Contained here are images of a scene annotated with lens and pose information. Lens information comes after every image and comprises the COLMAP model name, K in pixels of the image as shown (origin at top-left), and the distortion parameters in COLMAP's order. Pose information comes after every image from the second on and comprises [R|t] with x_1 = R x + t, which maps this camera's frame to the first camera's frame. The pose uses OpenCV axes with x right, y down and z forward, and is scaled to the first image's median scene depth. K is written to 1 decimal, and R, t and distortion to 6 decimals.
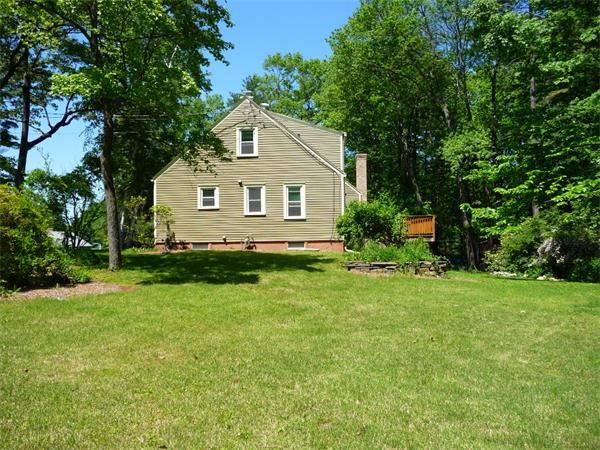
lens RADIAL K [[496.5, 0, 283.7], [0, 496.5, 226.5], [0, 0, 1]] dist [-0.037783, 0.015763]
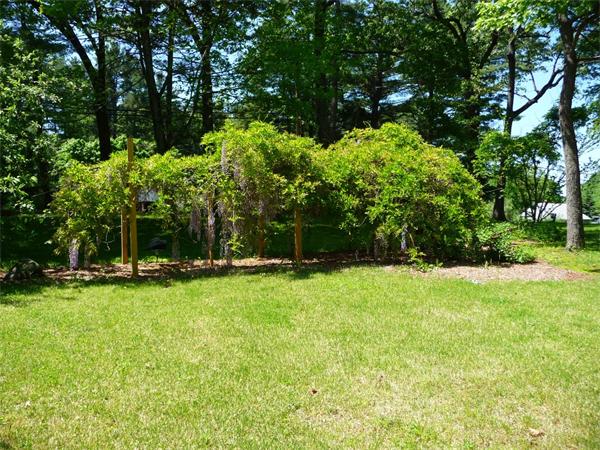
lens RADIAL K [[496.5, 0, 283.7], [0, 496.5, 226.5], [0, 0, 1]] dist [-0.037783, 0.015763]
pose [[0.597388, 0.038978, -0.801005, -0.000114], [0.006663, 0.998542, 0.053561, 0.006386], [0.801925, -0.037334, 0.596257, 0.144694]]
